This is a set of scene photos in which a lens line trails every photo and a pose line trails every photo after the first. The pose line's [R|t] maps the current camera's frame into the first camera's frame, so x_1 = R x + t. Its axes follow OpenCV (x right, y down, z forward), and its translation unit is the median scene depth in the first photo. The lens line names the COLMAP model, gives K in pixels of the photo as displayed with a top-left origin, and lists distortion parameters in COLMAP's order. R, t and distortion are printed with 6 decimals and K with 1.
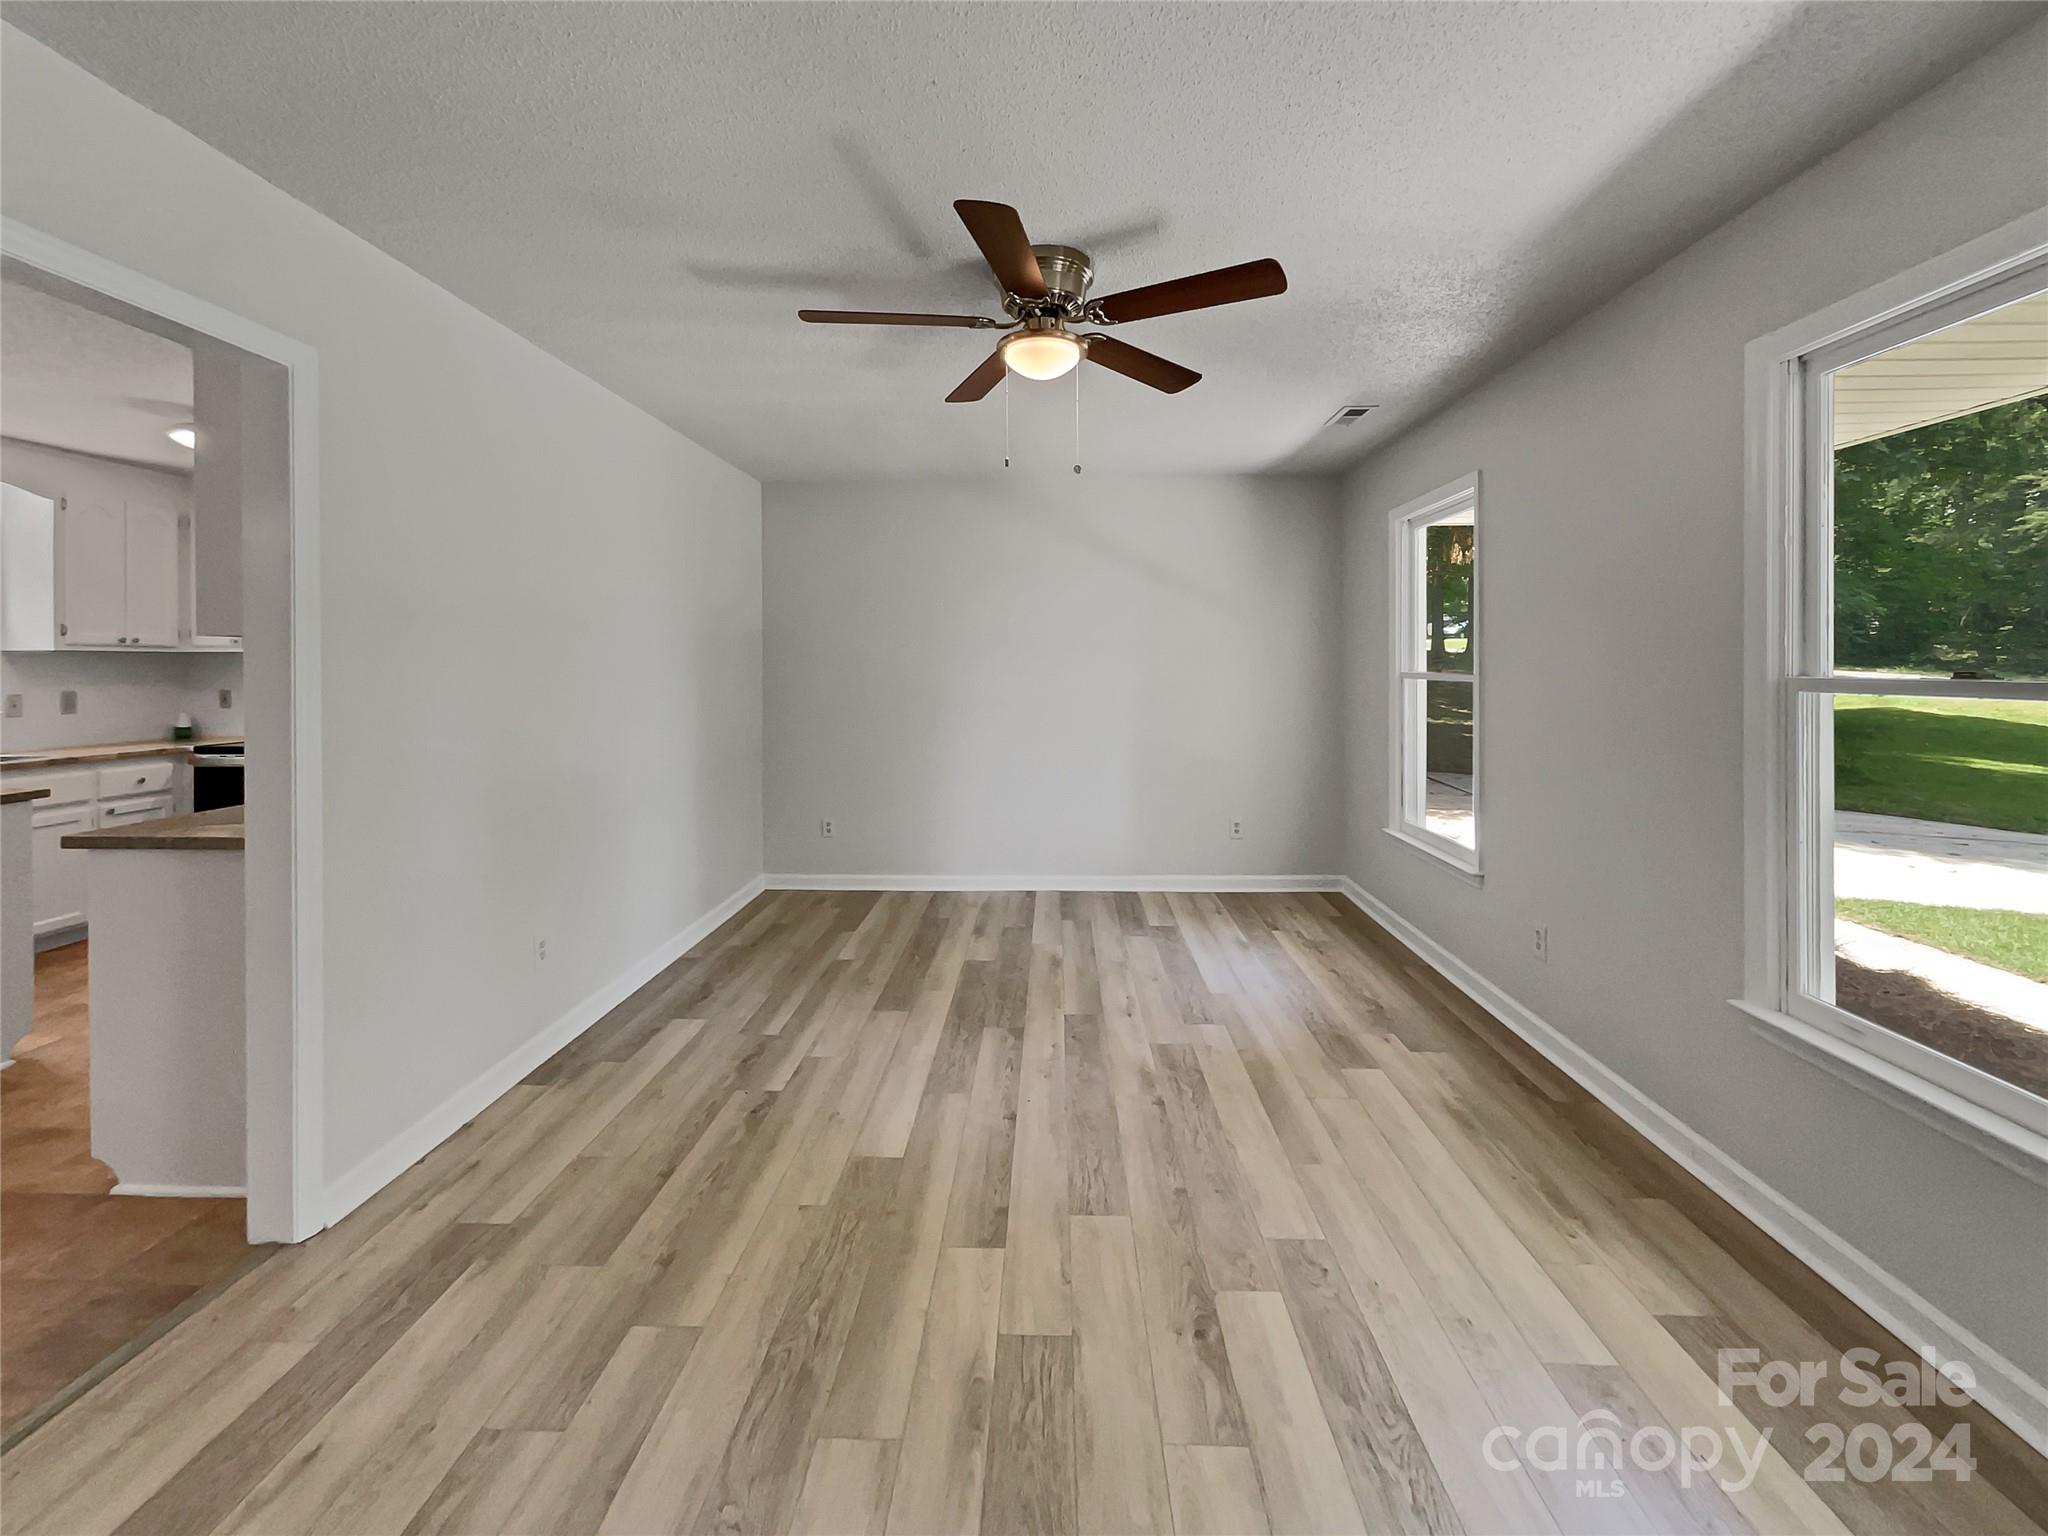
lens RADIAL K [[858.5, 0, 1039.8], [0, 858.5, 662.7], [0, 0, 1]] dist [-0.009109, 0.000598]
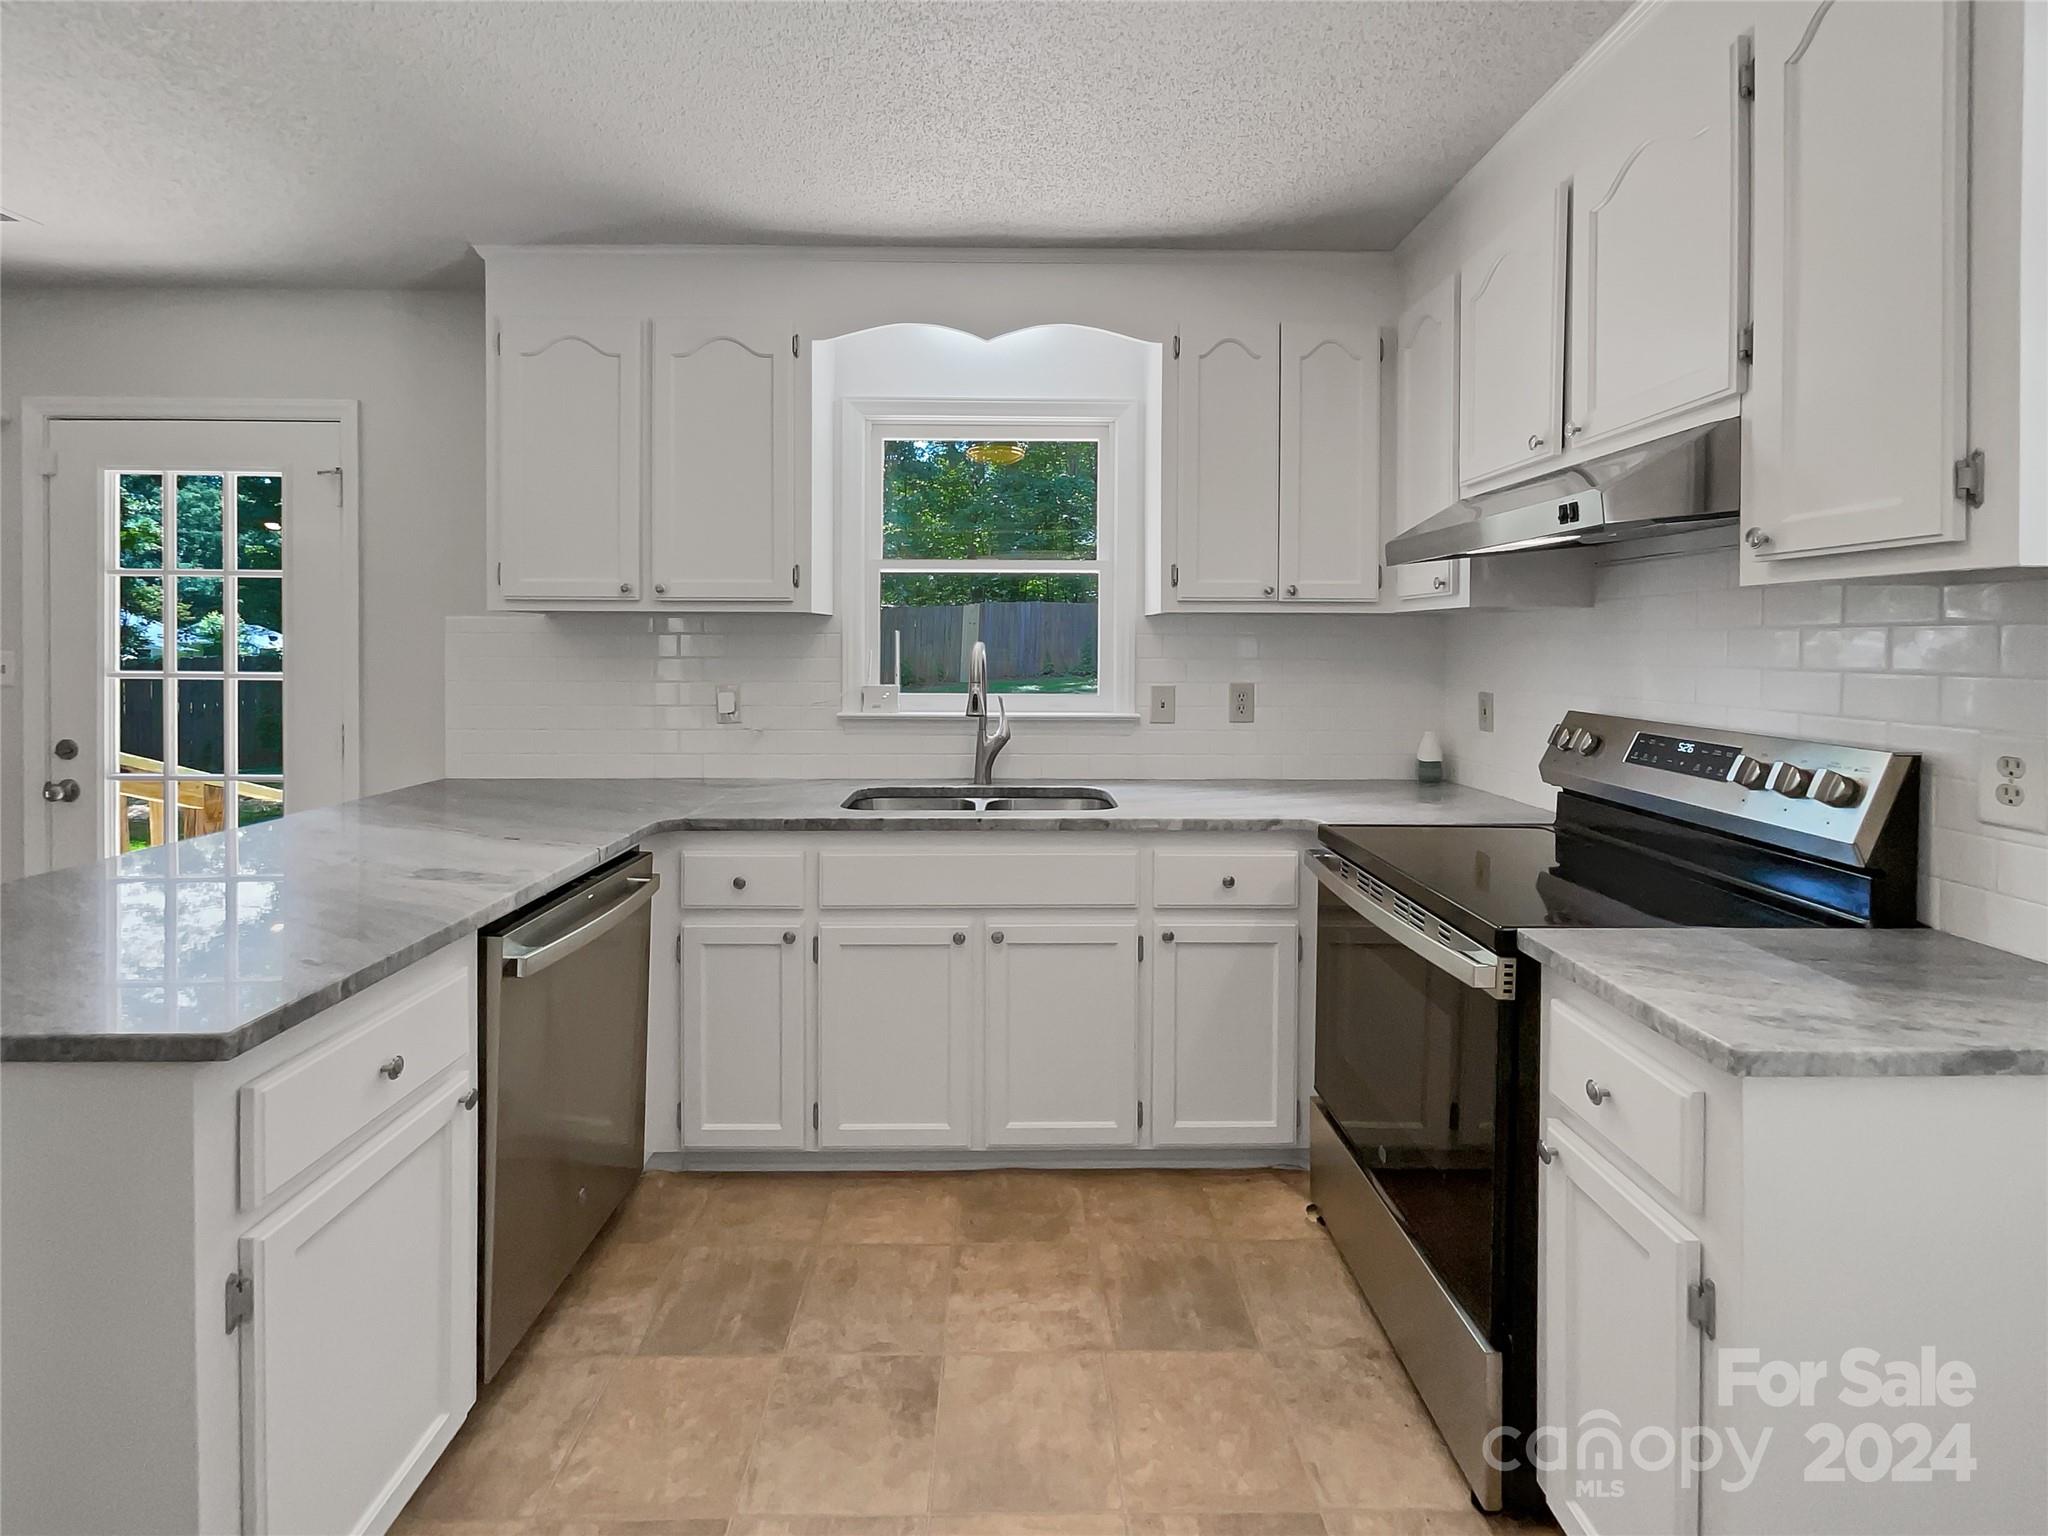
lens RADIAL K [[858.5, 0, 1039.8], [0, 858.5, 662.7], [0, 0, 1]] dist [-0.009109, 0.000598]
pose [[0.041090, 0.025867, -0.998821, -0.557430], [-0.000839, 0.999665, 0.025855, 0.003544], [0.999155, -0.000225, 0.041098, 0.835711]]
